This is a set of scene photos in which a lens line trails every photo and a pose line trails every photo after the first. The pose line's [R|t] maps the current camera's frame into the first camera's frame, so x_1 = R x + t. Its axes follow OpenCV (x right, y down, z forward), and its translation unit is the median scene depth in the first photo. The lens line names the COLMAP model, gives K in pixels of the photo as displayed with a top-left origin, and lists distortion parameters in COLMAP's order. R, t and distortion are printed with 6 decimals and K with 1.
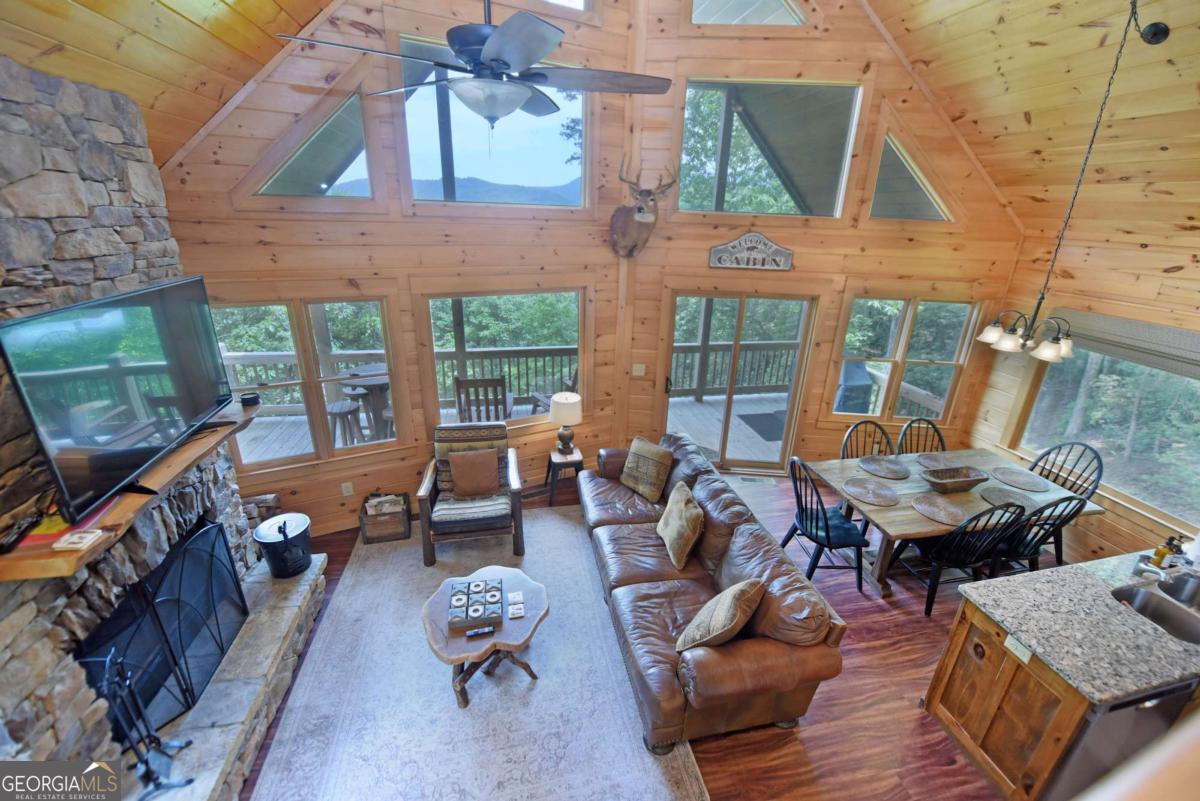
lens RADIAL K [[476.5, 0, 605.2], [0, 476.5, 396.6], [0, 0, 1]] dist [-0.019238, -0.001052]
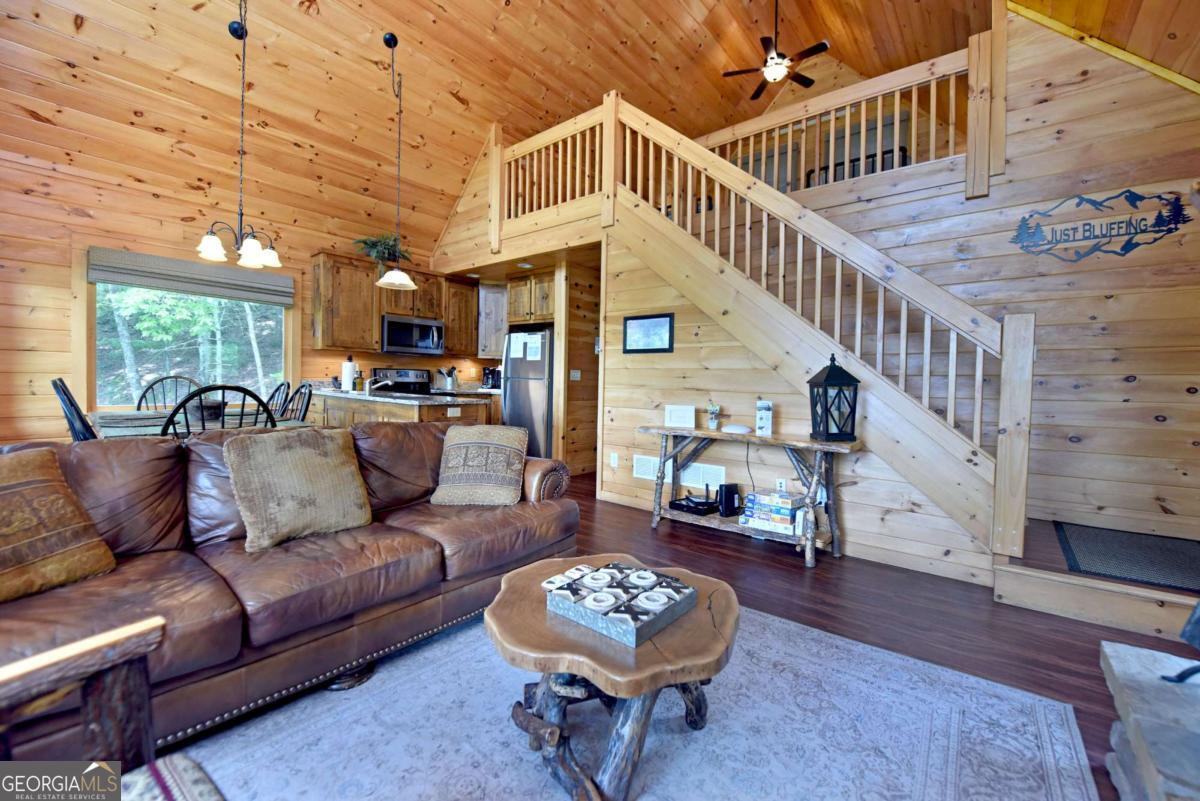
lens RADIAL K [[476.5, 0, 605.3], [0, 476.5, 395.3], [0, 0, 1]] dist [-0.019238, -0.001052]
pose [[-0.631910, -0.069751, 0.771897, -0.592348], [0.235054, 0.931788, 0.276625, 0.103142], [-0.738539, 0.356239, -0.572411, 1.178461]]
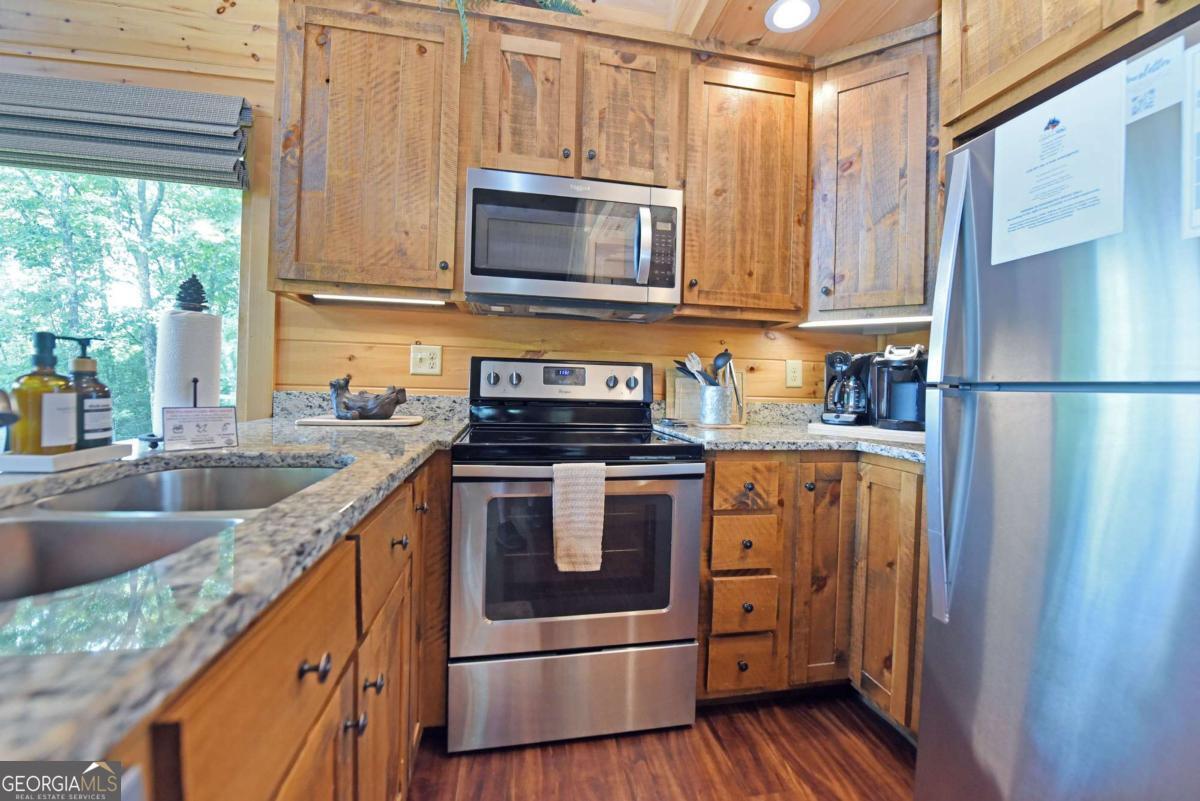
lens RADIAL K [[476.5, 0, 604.7], [0, 476.5, 392.7], [0, 0, 1]] dist [-0.019238, -0.001052]
pose [[0.009866, -0.040280, 0.999140, 0.815259], [0.331274, 0.942895, 0.034741, 0.386826], [-0.943483, 0.330646, 0.022646, 0.581109]]
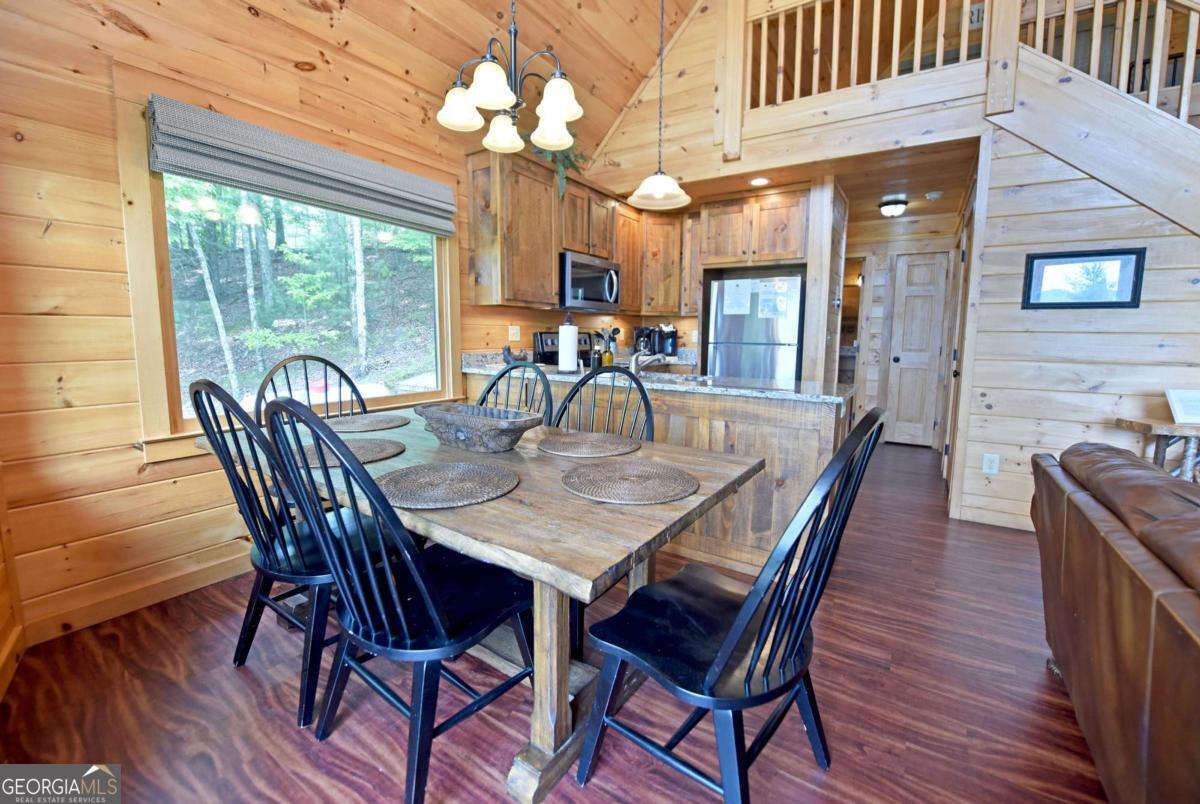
lens RADIAL K [[476.5, 0, 599.2], [0, 476.5, 393.4], [0, 0, 1]] dist [-0.019238, -0.001052]
pose [[-0.705406, -0.124685, 0.697751, 0.405230], [0.224059, 0.894704, 0.386397, -0.008108], [-0.672458, 0.428904, -0.603193, 1.487601]]
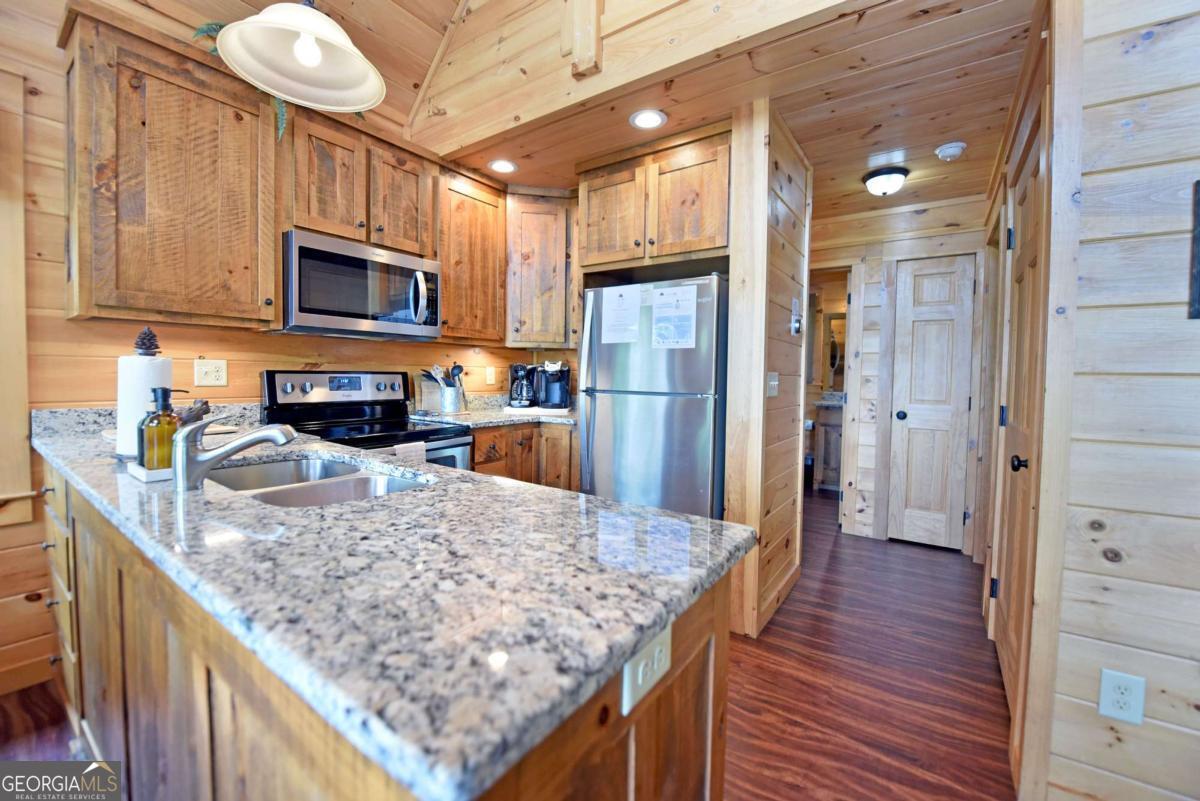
lens RADIAL K [[476.5, 0, 603.3], [0, 476.5, 396.2], [0, 0, 1]] dist [-0.019238, -0.001052]
pose [[-0.689191, -0.074438, 0.720746, 0.536839], [0.223298, 0.924476, 0.309001, 0.231498], [-0.689314, 0.373902, -0.620519, 0.856438]]
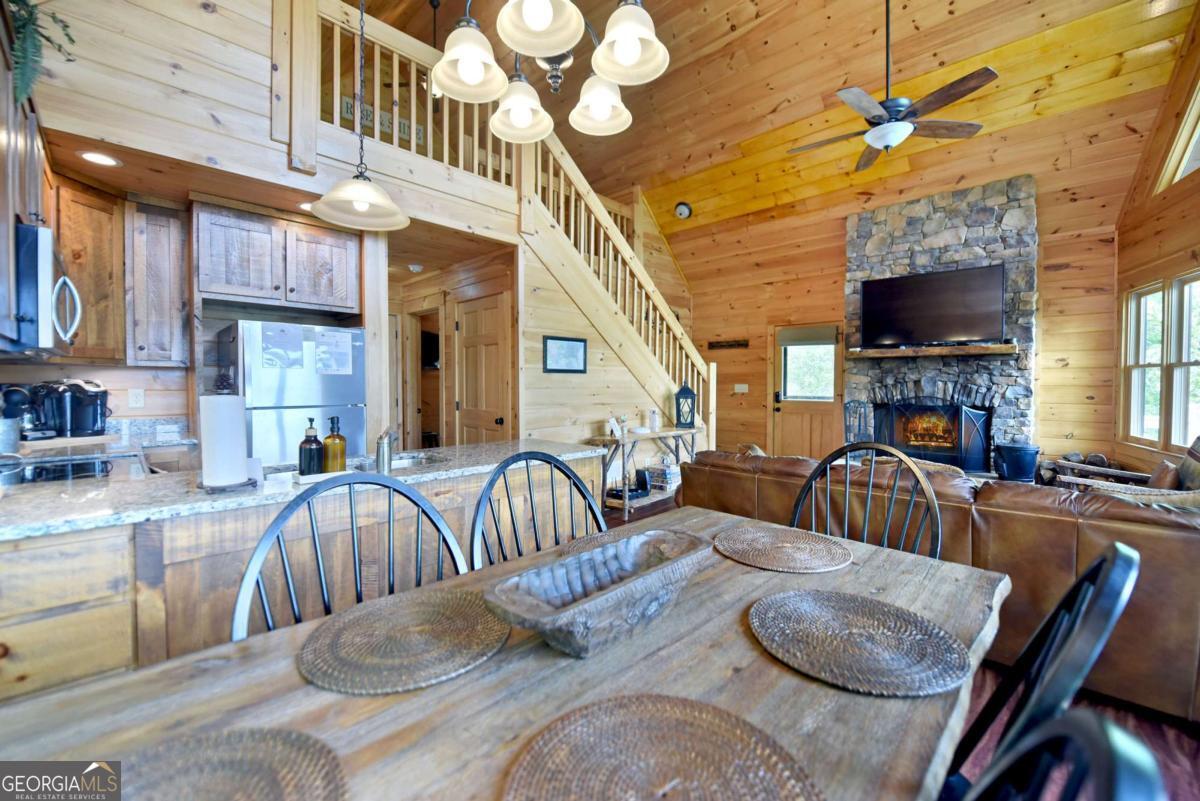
lens RADIAL K [[476.5, 0, 605.5], [0, 476.5, 394.8], [0, 0, 1]] dist [-0.019238, -0.001052]
pose [[-0.830562, -0.017238, -0.556659, 1.101786], [-0.221908, 0.926993, 0.302392, -0.002771], [0.510807, 0.374682, -0.773750, 1.457895]]
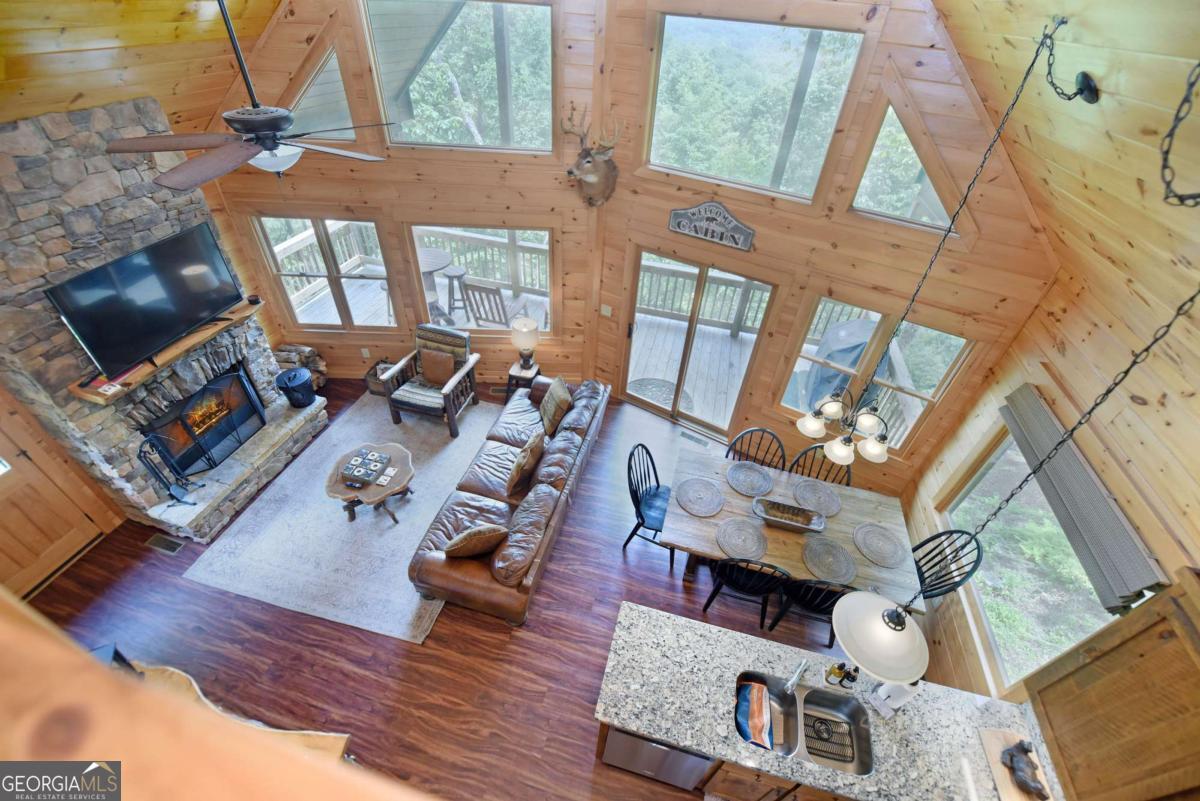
lens RADIAL K [[476.5, 0, 606.3], [0, 476.5, 393.6], [0, 0, 1]] dist [-0.019238, -0.001052]
pose [[0.895875, 0.302552, -0.325377, 0.800798], [-0.188229, 0.921806, 0.338885, -0.415032], [0.402465, -0.242353, 0.882772, 0.031729]]
